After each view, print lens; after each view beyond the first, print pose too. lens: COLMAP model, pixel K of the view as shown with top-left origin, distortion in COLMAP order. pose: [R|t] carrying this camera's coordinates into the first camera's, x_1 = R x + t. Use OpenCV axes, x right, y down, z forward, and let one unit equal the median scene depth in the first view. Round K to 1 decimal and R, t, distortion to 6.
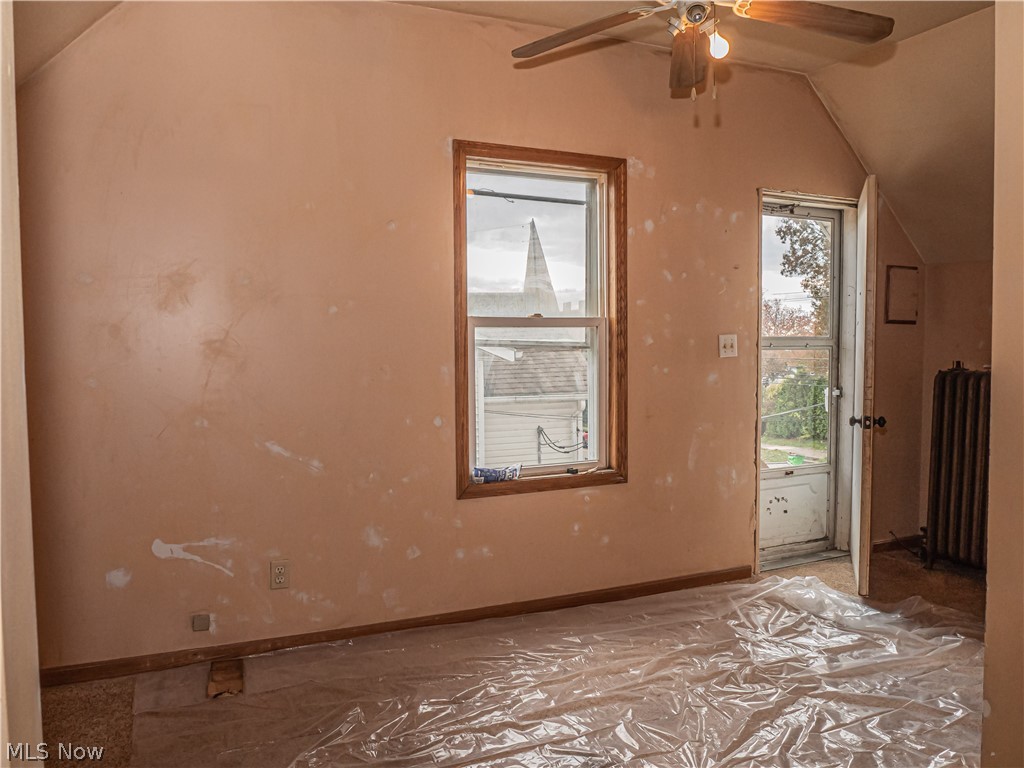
lens RADIAL K [[740.7, 0, 512.0], [0, 740.7, 384.0], [0, 0, 1]] dist [-0.004593, -0.000873]
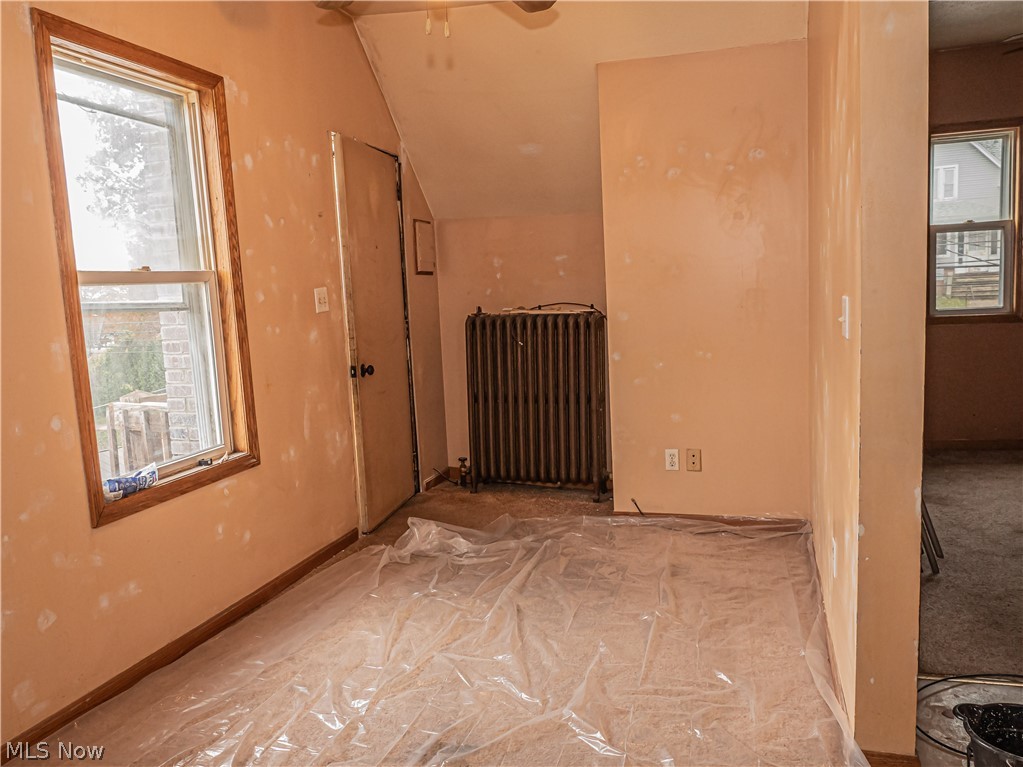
lens RADIAL K [[799.9, 0, 511.5], [0, 799.9, 383.5], [0, 0, 1]] dist [-0.008546, 0.003598]
pose [[0.659321, -0.115878, 0.742878, -0.328876], [0.083952, 0.993219, 0.080418, -0.009429], [-0.747160, 0.009345, 0.664579, 0.170397]]
